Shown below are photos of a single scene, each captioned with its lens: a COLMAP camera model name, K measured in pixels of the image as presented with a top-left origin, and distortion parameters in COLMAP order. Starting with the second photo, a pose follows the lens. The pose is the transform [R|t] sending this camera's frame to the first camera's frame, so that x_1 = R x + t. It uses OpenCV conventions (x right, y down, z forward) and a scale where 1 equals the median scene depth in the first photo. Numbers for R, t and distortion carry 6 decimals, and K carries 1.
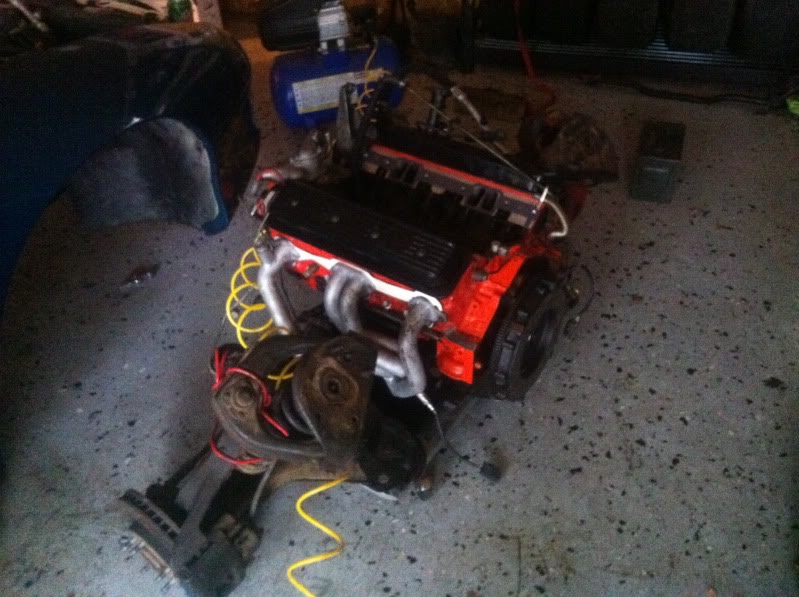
lens RADIAL K [[687.3, 0, 399.5], [0, 687.3, 298.5], [0, 0, 1]] dist [0.009966, 0.001109]
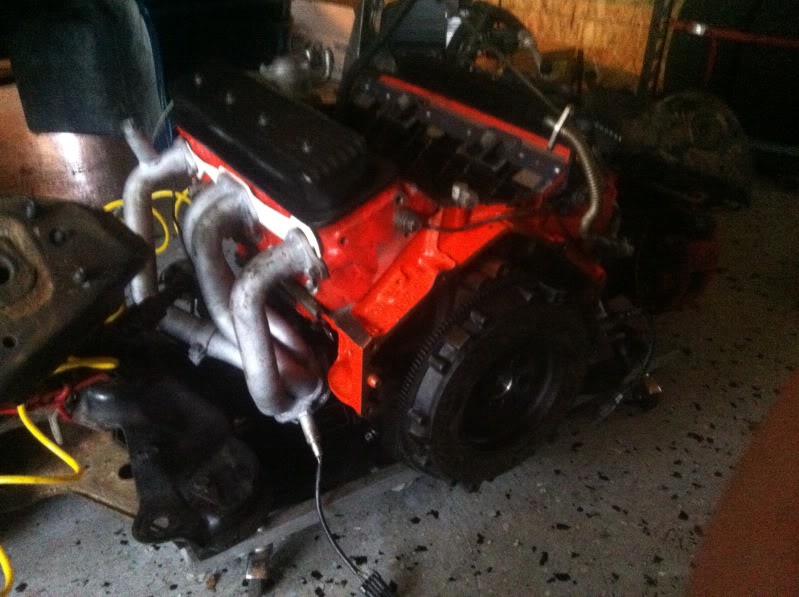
lens RADIAL K [[707.4, 0, 399.8], [0, 707.4, 313.7], [0, 0, 1]] dist [0.001167, 0.001096]
pose [[0.933796, 0.245293, -0.260494, 0.258455], [-0.284851, 0.950208, -0.126349, 0.105751], [0.216531, 0.192186, 0.957172, 0.413575]]
